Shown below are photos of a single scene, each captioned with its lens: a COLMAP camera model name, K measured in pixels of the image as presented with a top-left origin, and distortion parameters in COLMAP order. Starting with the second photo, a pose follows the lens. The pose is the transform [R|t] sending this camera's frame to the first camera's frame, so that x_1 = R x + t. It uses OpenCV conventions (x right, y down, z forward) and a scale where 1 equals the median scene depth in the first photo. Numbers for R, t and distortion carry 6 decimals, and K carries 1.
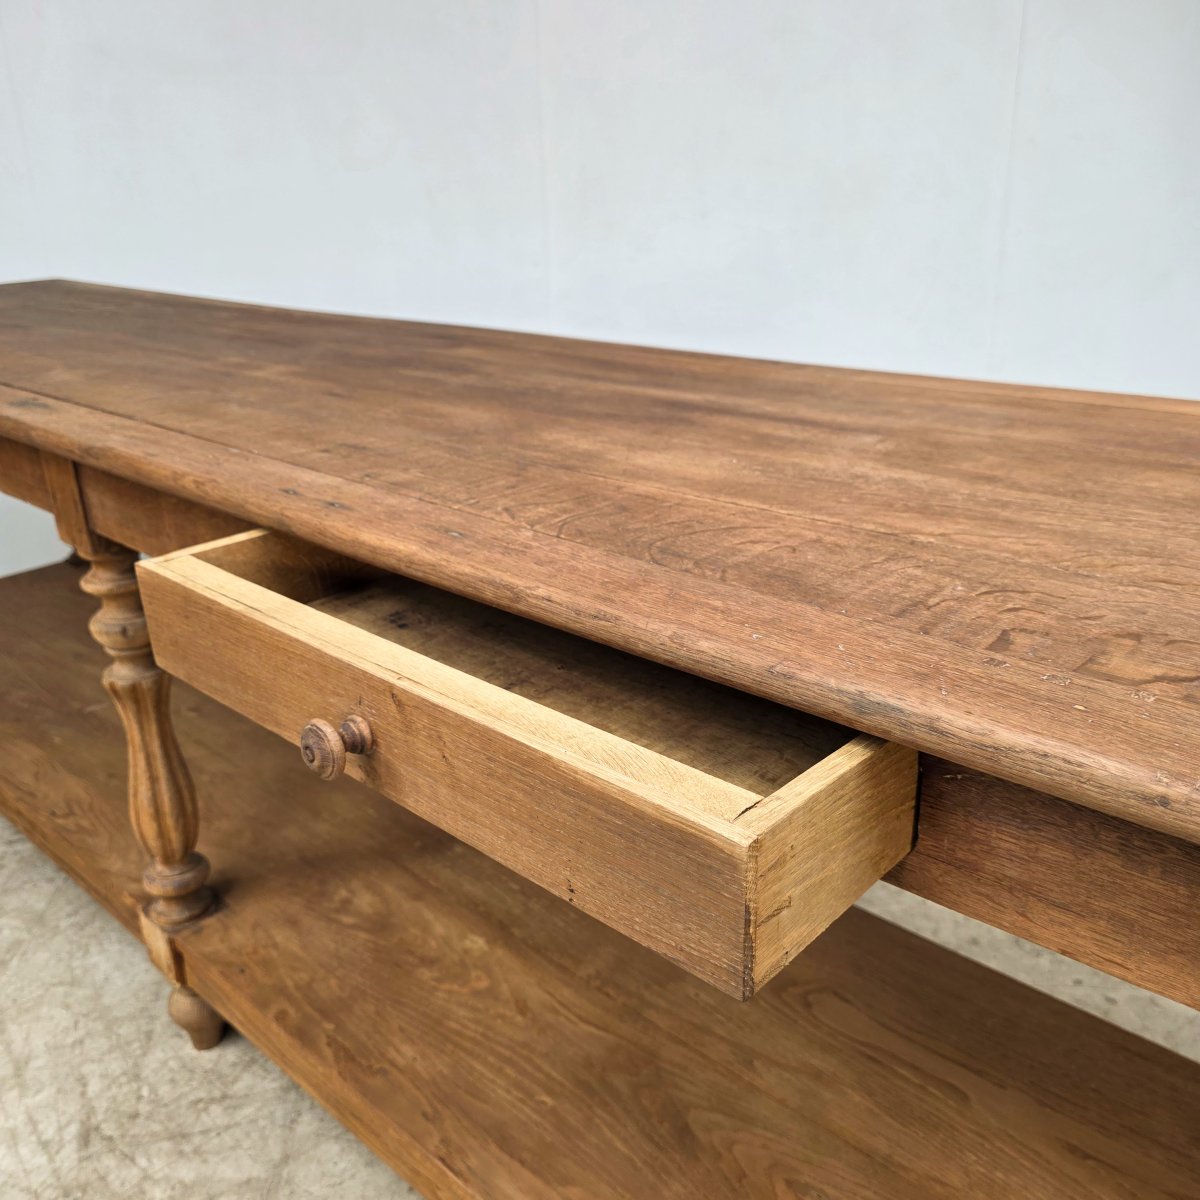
lens RADIAL K [[1096.7, 0, 587.6], [0, 1096.7, 604.6], [0, 0, 1]] dist [0.022969, 0.000000]
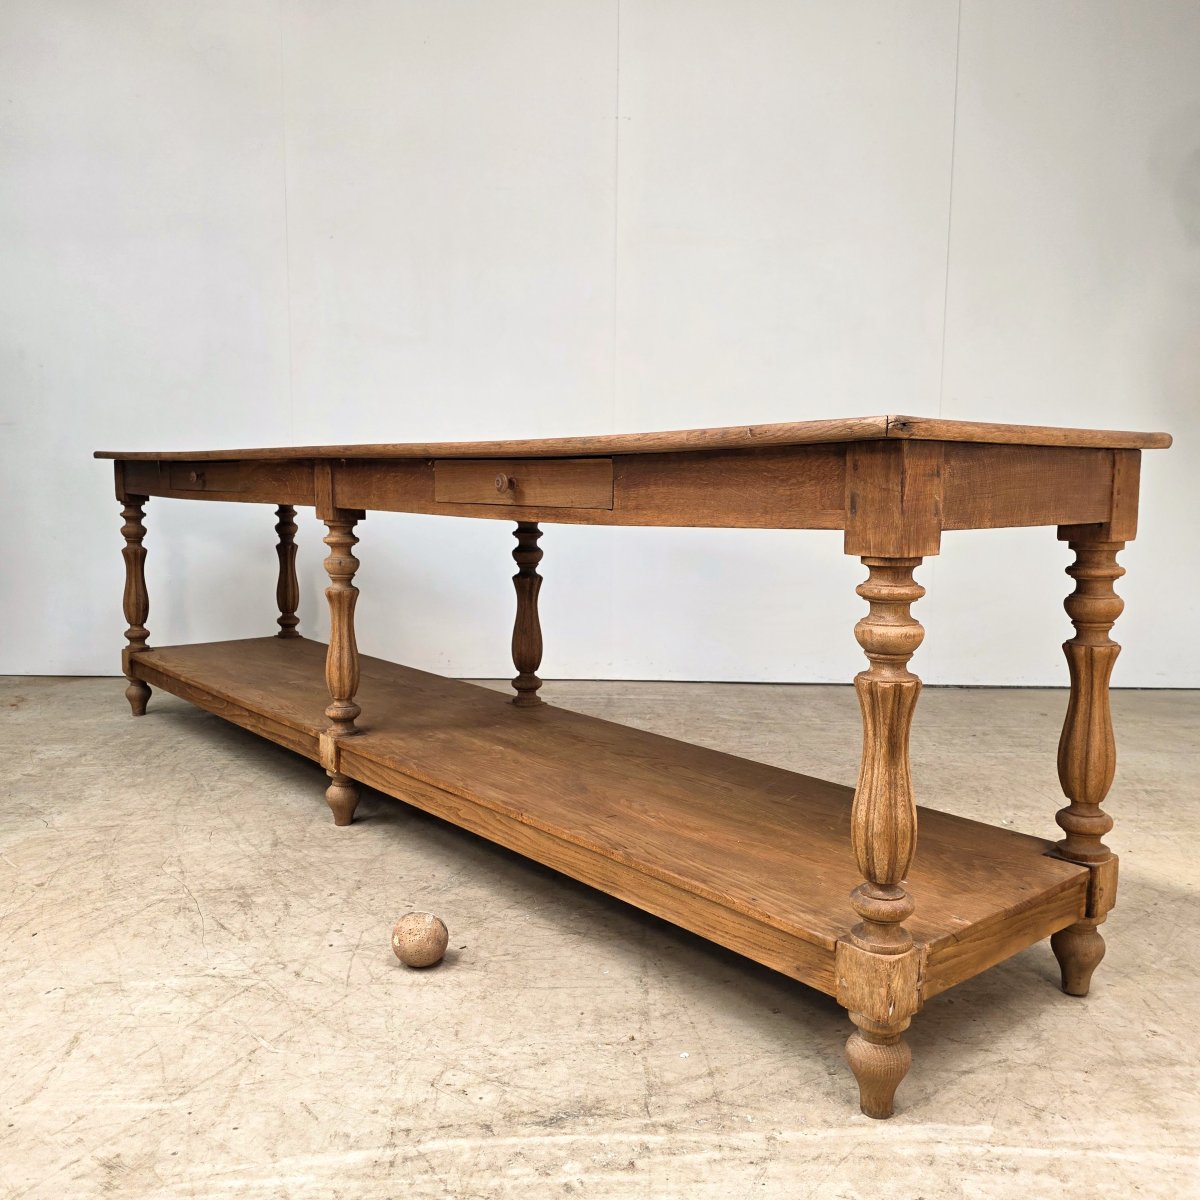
lens RADIAL K [[1096.7, 0, 596.6], [0, 1096.7, 602.7], [0, 0, 1]] dist [0.022969, 0.000000]
pose [[0.990928, 0.055871, -0.122228, 0.261355], [-0.085845, 0.962906, -0.255817, 0.516214], [0.103401, 0.263989, 0.958967, -0.765415]]
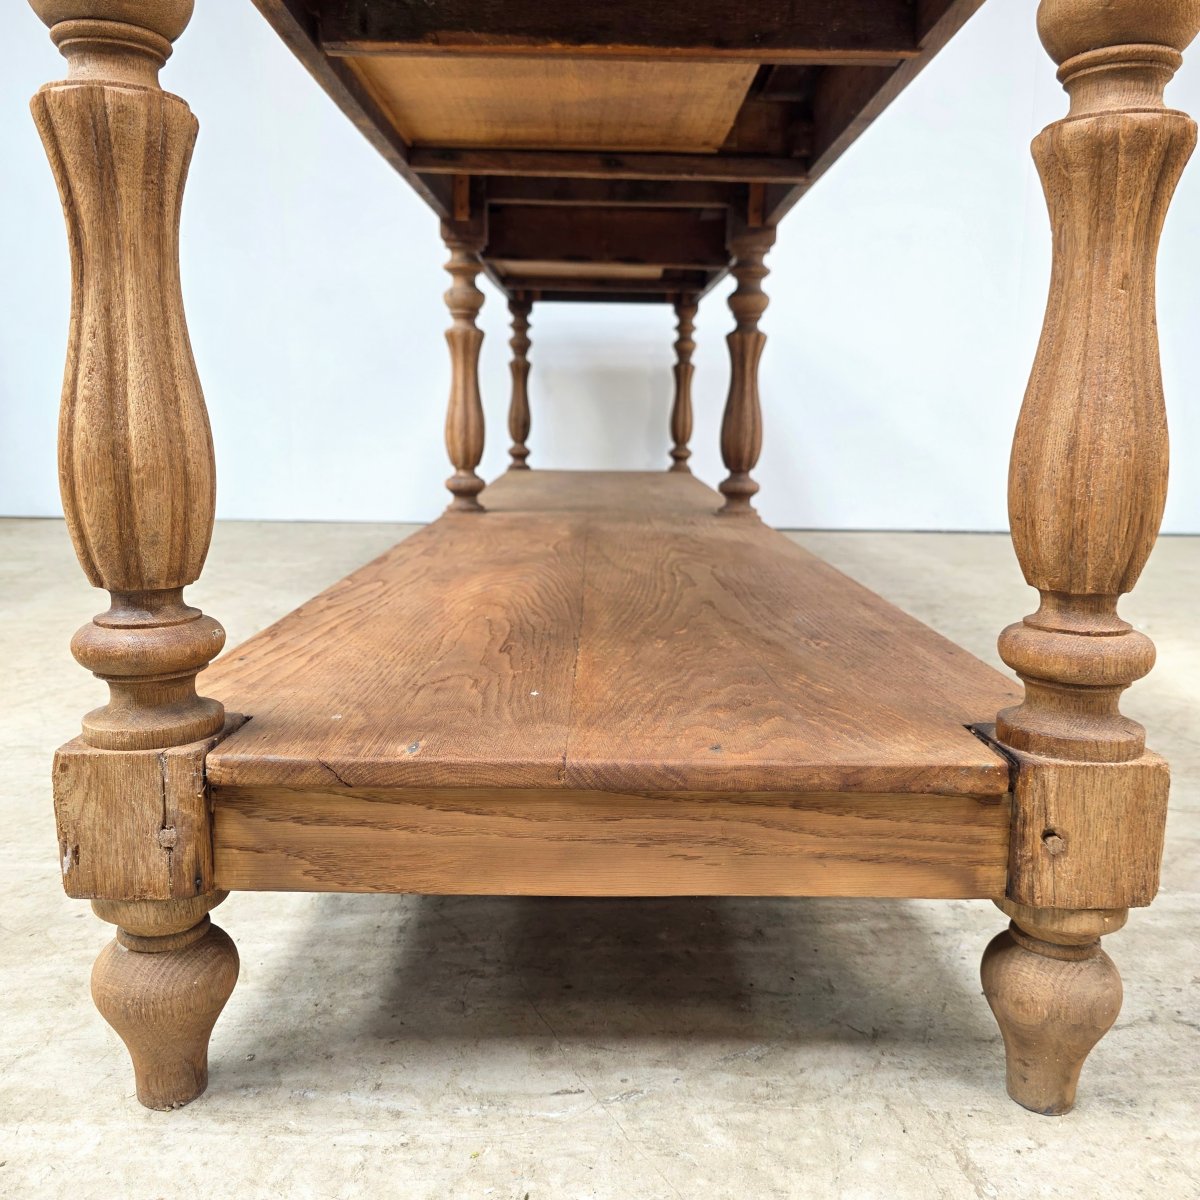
lens RADIAL K [[1096.7, 0, 599.2], [0, 1096.7, 594.7], [0, 0, 1]] dist [0.022969, 0.000000]
pose [[0.678714, 0.162884, -0.716112, 0.875004], [-0.306693, 0.948861, -0.074852, 0.457829], [0.667298, 0.270430, 0.693960, 0.128924]]
